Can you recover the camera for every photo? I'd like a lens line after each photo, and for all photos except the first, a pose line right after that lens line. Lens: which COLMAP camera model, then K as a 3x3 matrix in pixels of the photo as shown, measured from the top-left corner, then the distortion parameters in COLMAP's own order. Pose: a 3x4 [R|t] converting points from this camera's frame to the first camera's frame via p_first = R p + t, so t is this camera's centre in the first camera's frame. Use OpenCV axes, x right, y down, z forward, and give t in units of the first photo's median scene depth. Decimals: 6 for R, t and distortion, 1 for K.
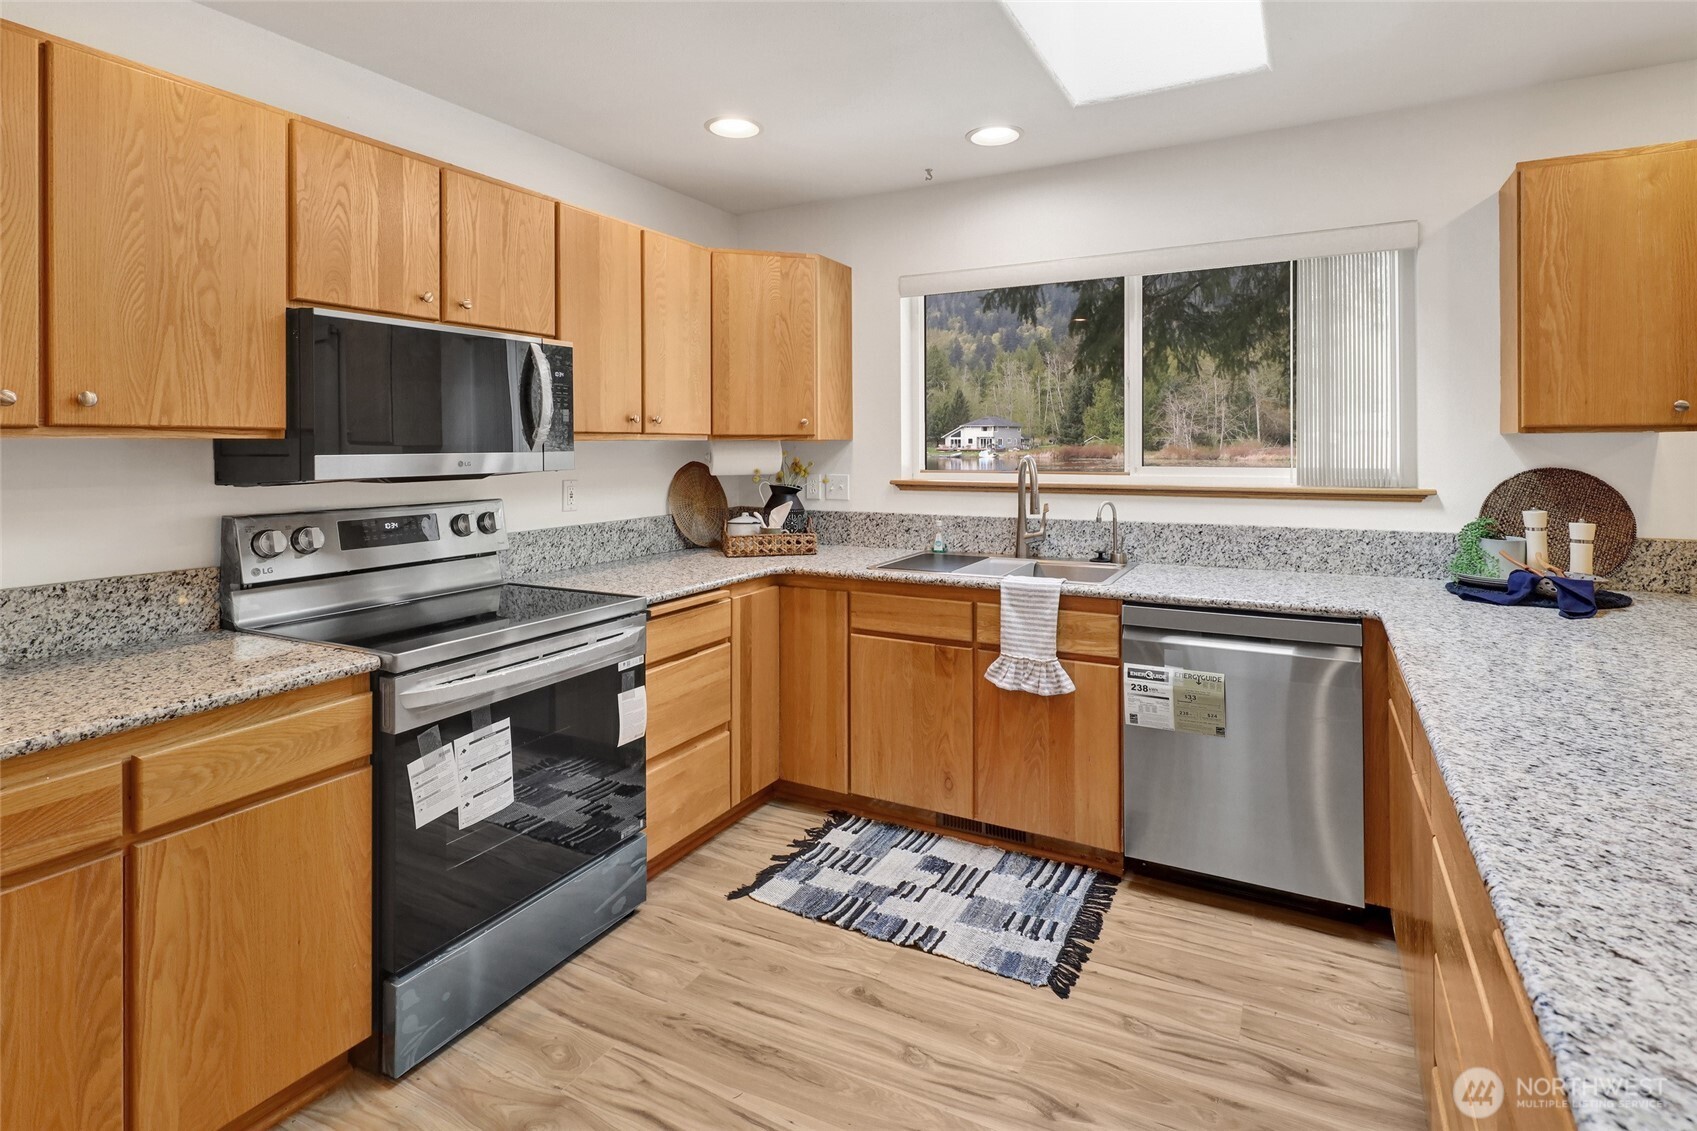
lens RADIAL K [[850.7, 0, 855.6], [0, 850.7, 441.1], [0, 0, 1]] dist [0.005025, -0.000635]
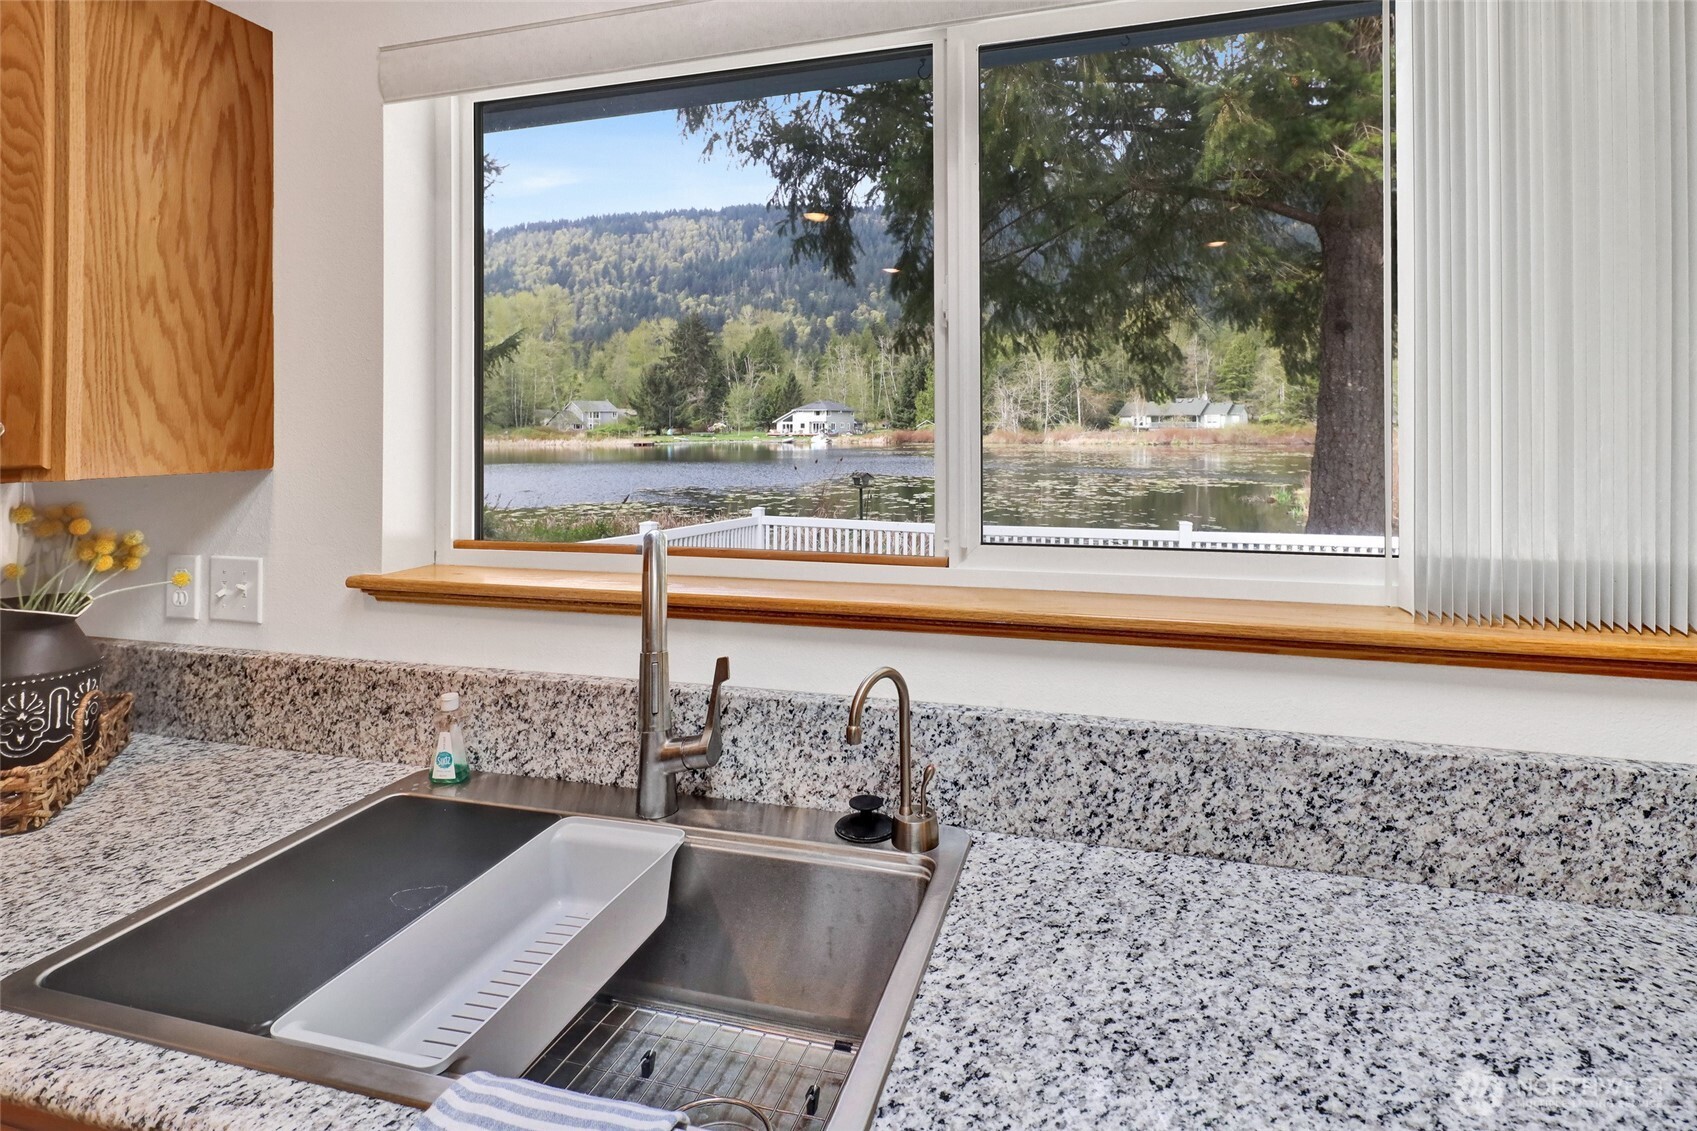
lens RADIAL K [[850.7, 0, 855.2], [0, 850.7, 421.4], [0, 0, 1]] dist [0.005025, -0.000635]
pose [[0.982312, -0.000641, 0.187251, 0.190720], [0.001387, 0.999992, -0.003853, -0.021436], [-0.187247, 0.004045, 0.982305, 0.575260]]
